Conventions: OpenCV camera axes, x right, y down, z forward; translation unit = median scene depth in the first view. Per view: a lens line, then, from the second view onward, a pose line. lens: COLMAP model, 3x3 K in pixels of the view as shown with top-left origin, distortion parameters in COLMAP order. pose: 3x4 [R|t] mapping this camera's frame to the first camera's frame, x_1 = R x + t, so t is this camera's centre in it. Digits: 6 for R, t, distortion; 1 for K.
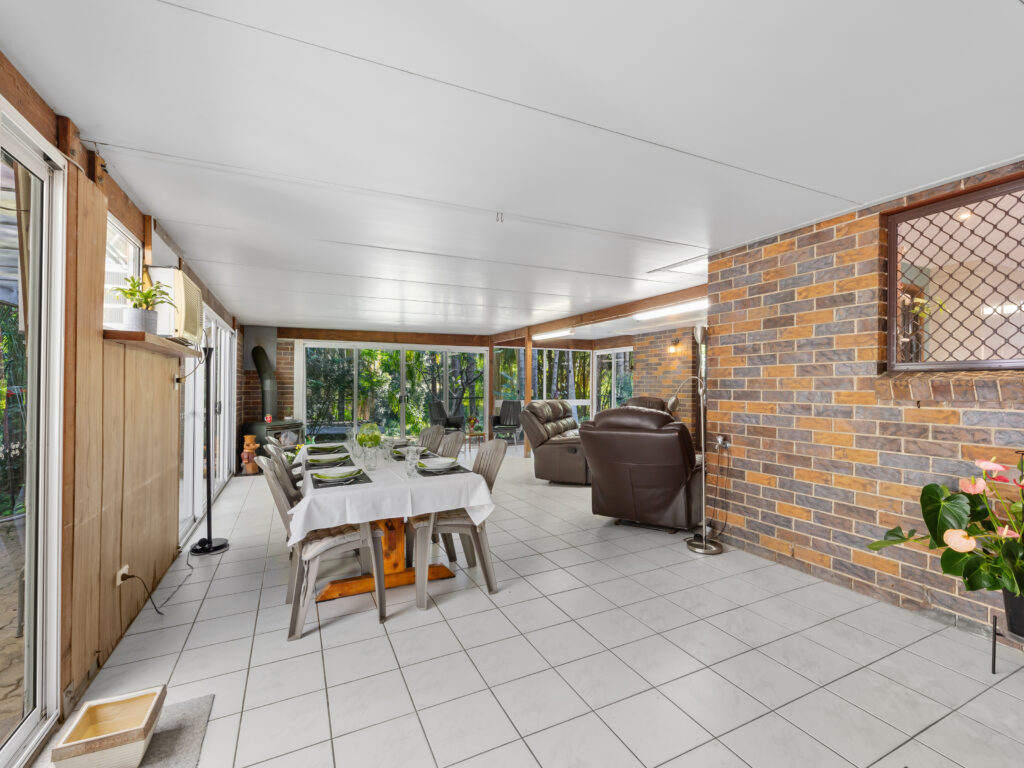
lens RADIAL K [[458.9, 0, 512.4], [0, 458.9, 383.3], [0, 0, 1]] dist [0.004133, 0.000137]
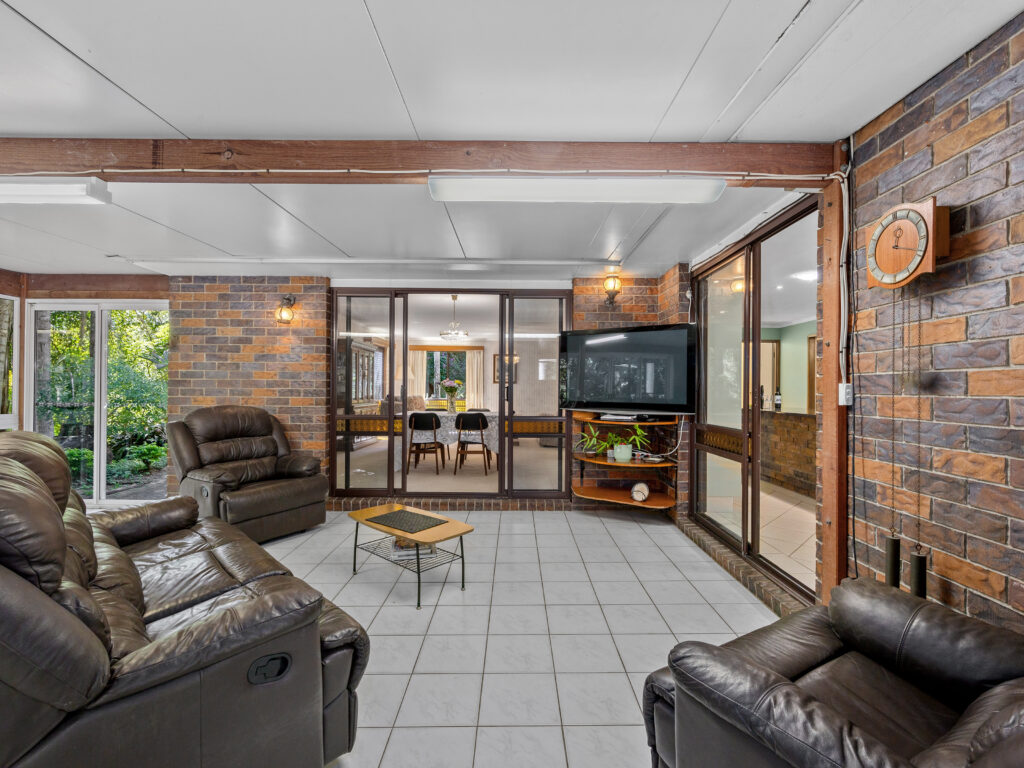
lens RADIAL K [[458.9, 0, 512.2], [0, 458.9, 381.5], [0, 0, 1]] dist [0.004133, 0.000137]
pose [[0.429112, 0.001258, 0.903251, -0.015922], [-0.006944, 0.999974, 0.001906, 0.000861], [-0.903225, -0.007090, 0.429109, 0.513786]]
